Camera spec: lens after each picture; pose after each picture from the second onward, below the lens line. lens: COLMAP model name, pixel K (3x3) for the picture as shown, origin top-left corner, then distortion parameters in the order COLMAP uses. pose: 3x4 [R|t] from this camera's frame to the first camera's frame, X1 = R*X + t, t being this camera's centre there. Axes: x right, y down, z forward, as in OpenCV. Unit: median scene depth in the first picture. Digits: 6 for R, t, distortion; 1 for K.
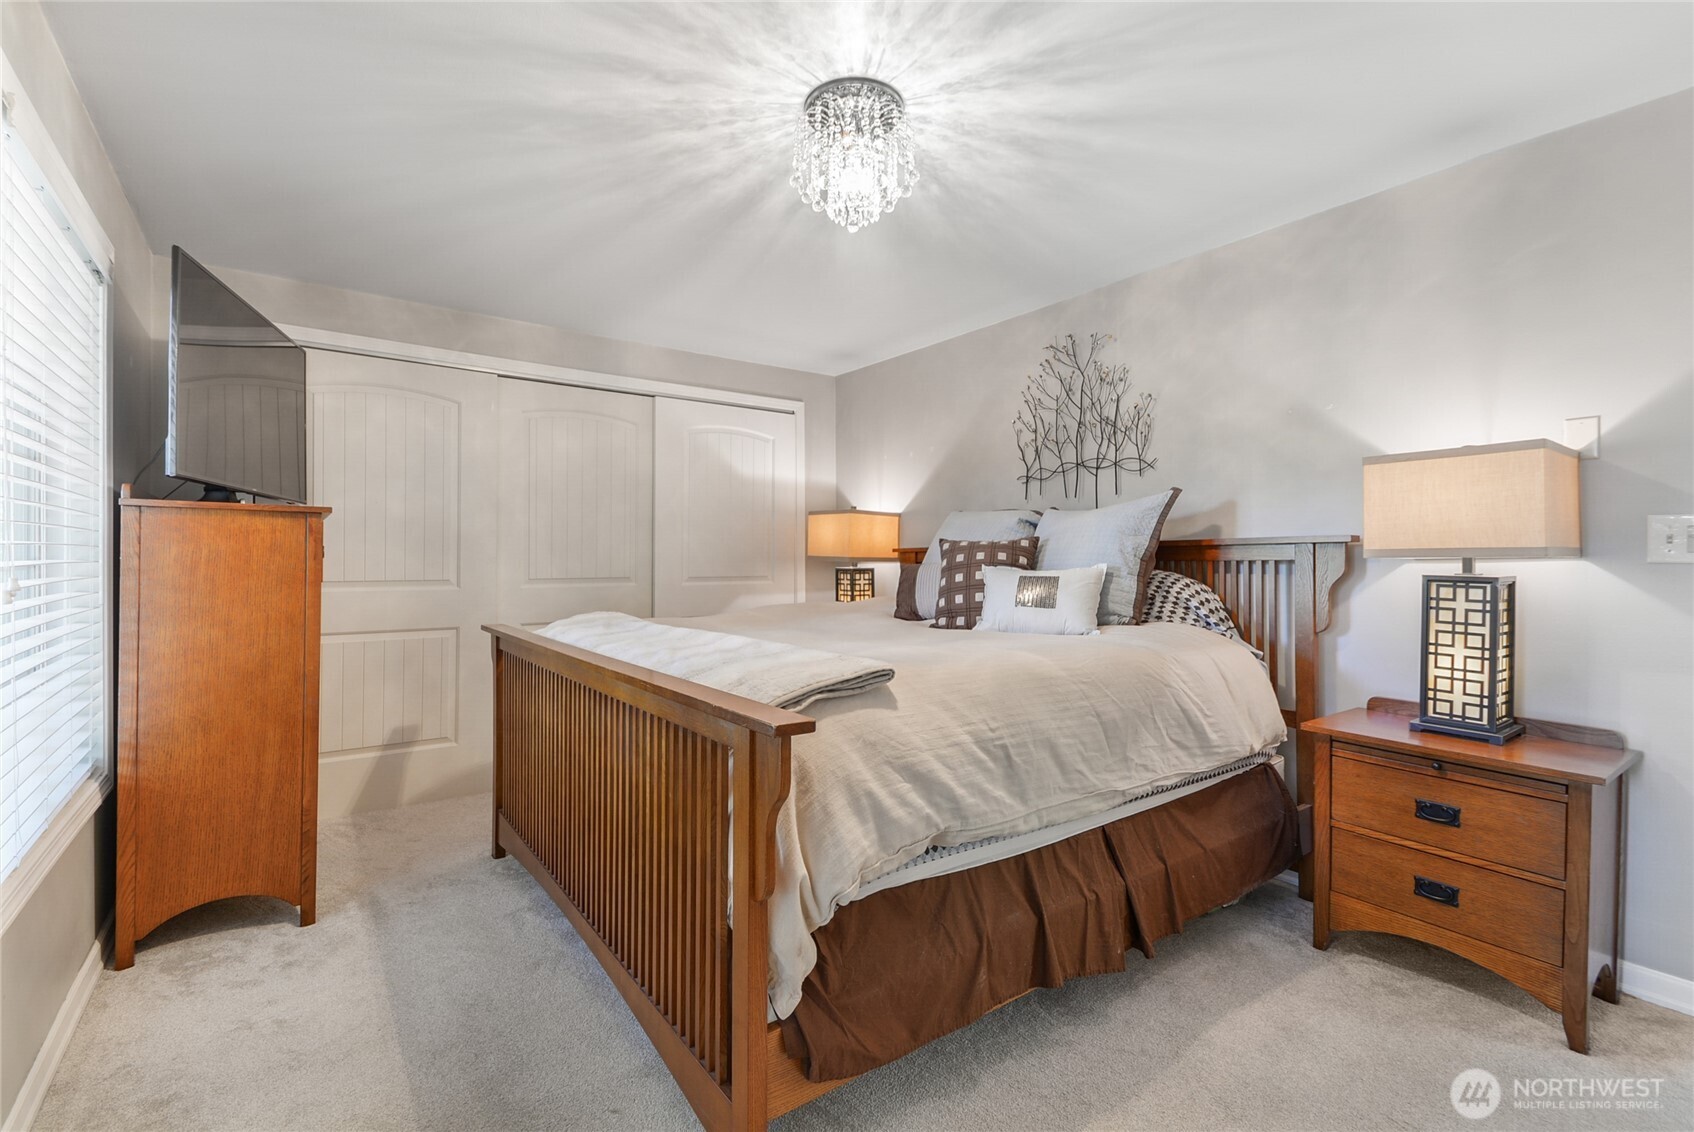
lens RADIAL K [[756.2, 0, 838.7], [0, 756.2, 558.8], [0, 0, 1]] dist [0.020369, -0.000166]
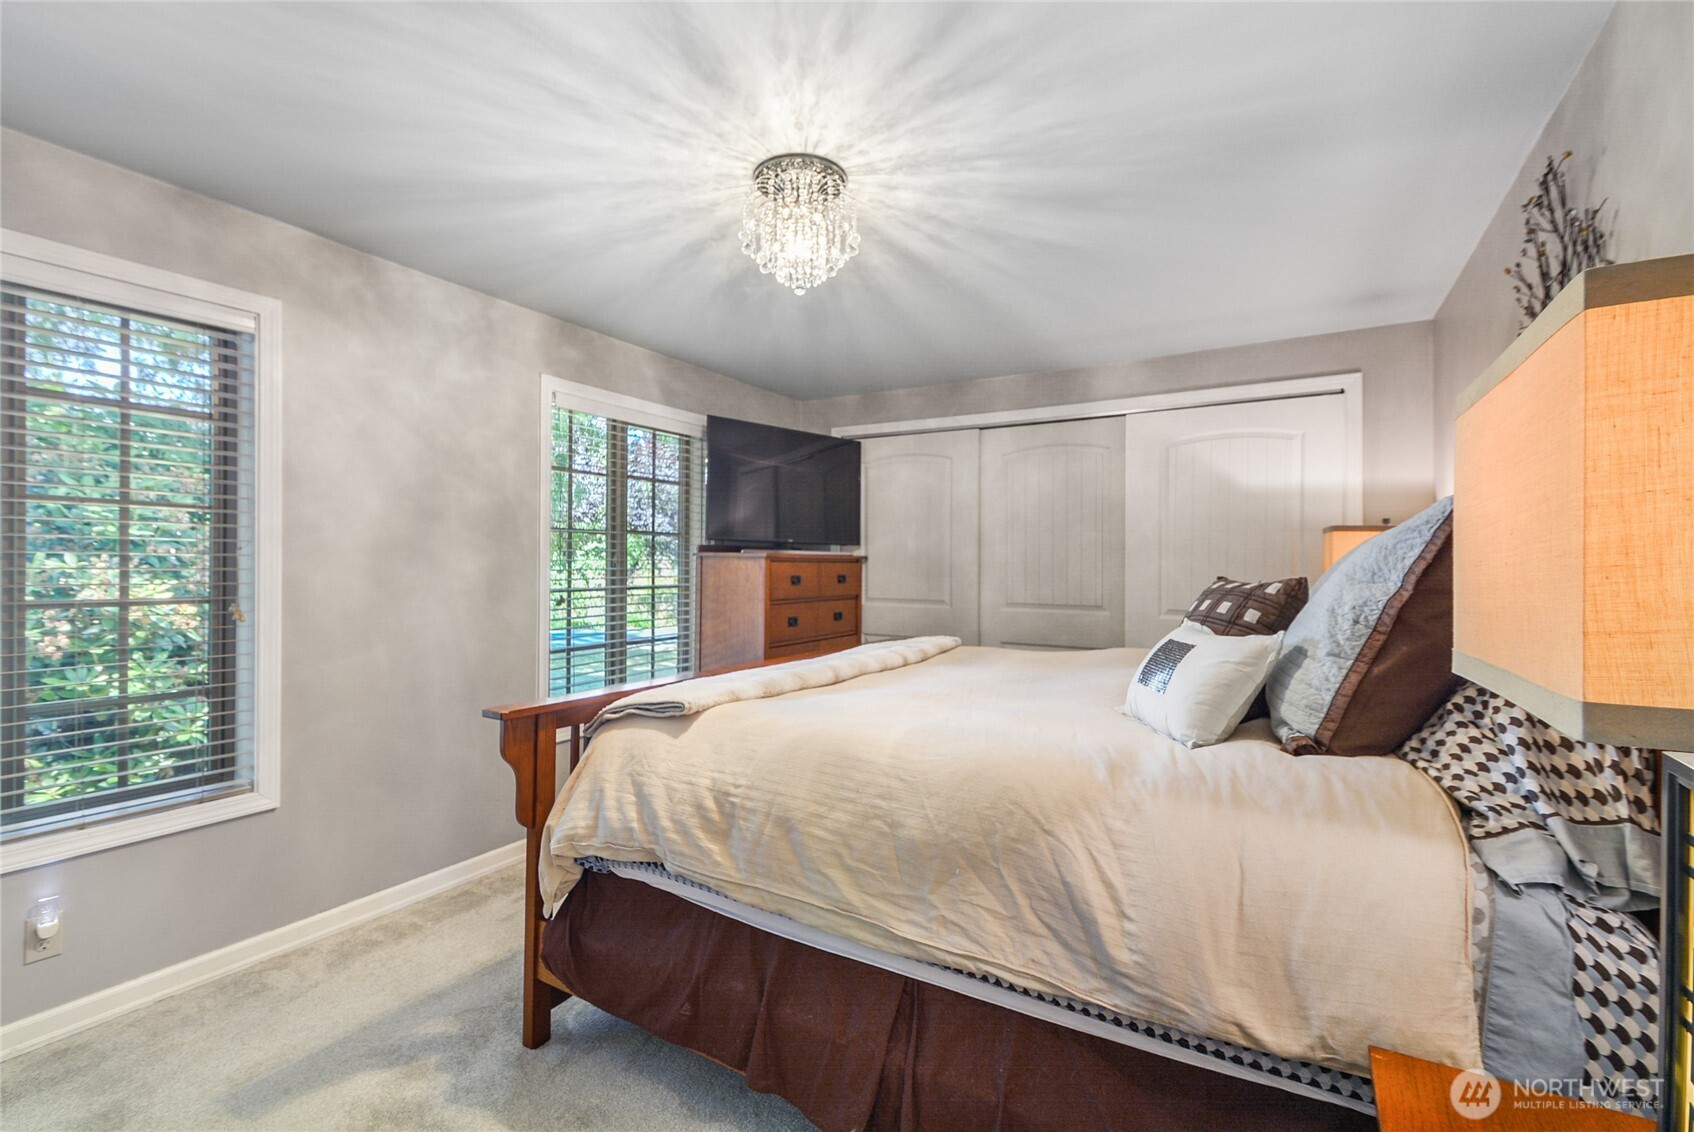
lens RADIAL K [[756.2, 0, 838.7], [0, 756.2, 558.8], [0, 0, 1]] dist [0.020369, -0.000166]
pose [[0.380726, -0.002895, -0.924683, 0.848533], [-0.009112, 0.999935, -0.006883, -0.045068], [0.924643, 0.011047, 0.380675, 0.543612]]
